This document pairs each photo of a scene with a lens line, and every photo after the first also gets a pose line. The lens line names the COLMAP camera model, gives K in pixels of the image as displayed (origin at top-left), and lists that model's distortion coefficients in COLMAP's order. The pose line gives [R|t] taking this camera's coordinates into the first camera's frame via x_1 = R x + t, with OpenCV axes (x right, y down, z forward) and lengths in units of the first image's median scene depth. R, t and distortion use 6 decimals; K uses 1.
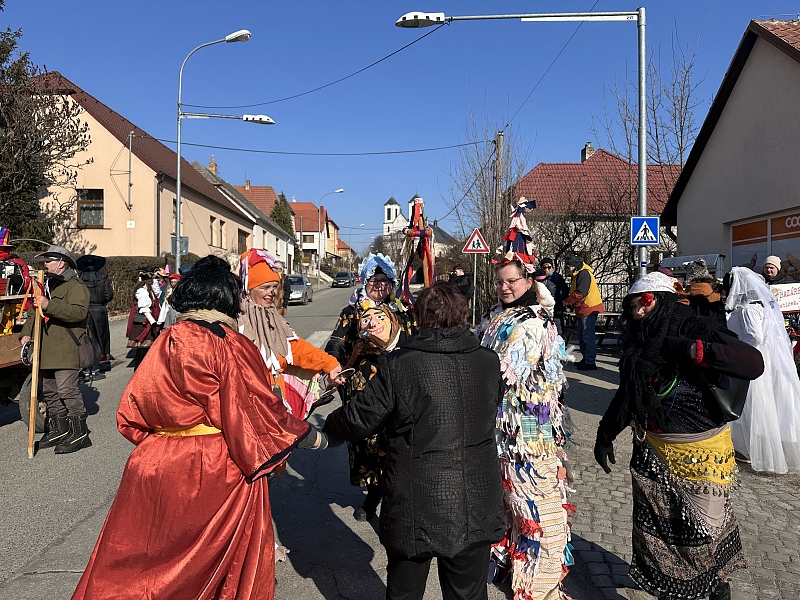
lens RADIAL K [[566.6, 0, 400.7], [0, 566.6, 298.6], [0, 0, 1]] dist [0.042166, -0.049139]
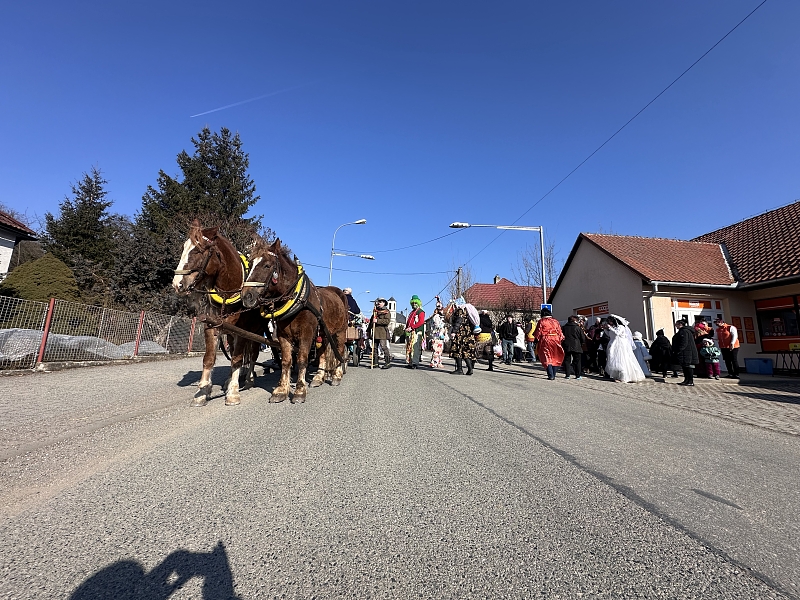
lens RADIAL K [[320.0, 0, 403.0], [0, 320.0, 299.7], [0, 0, 1]] dist [-0.001518, 0.000092]
pose [[0.996392, 0.042285, 0.073584, -0.134459], [-0.028879, 0.984228, -0.174532, 0.045484], [-0.079803, 0.171778, 0.981898, -0.150322]]
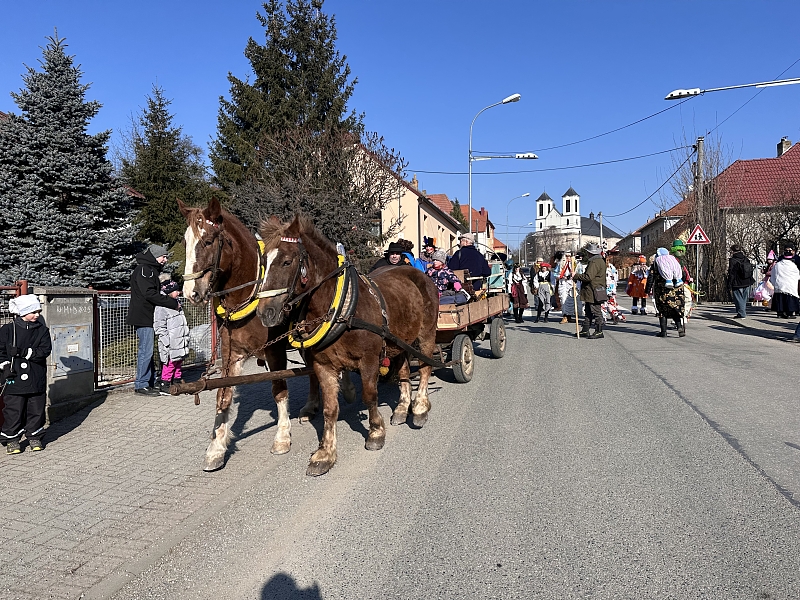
lens RADIAL K [[566.6, 0, 391.8], [0, 566.6, 312.9], [0, 0, 1]] dist [0.042166, -0.049139]
pose [[0.964287, -0.015106, -0.264429, -0.139649], [0.021696, 0.999522, 0.022020, 0.023036], [0.263970, -0.026971, 0.964154, -0.309733]]
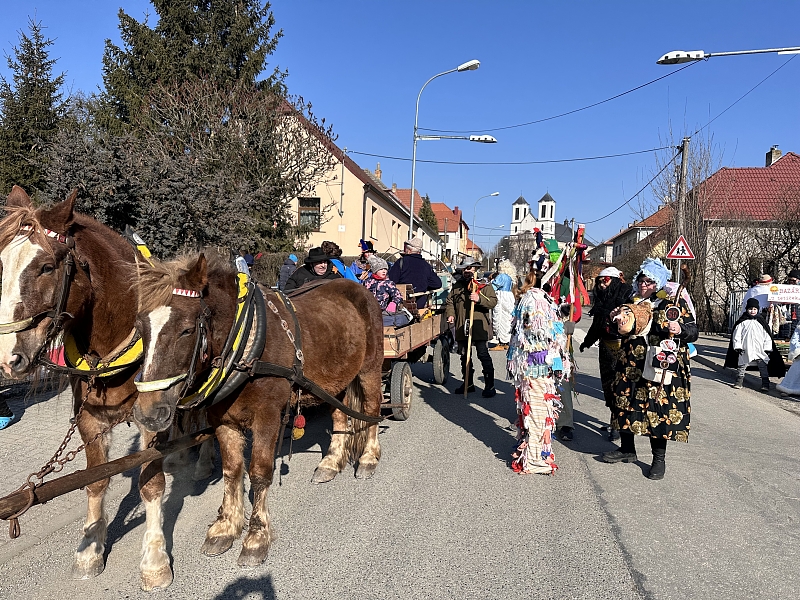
lens RADIAL K [[566.6, 0, 402.1], [0, 566.6, 320.2], [0, 0, 1]] dist [0.042166, -0.049139]
pose [[0.978669, 0.040513, -0.201411, -0.112134], [-0.032780, 0.998597, 0.041582, 0.004297], [0.202813, -0.034092, 0.978624, -0.110755]]
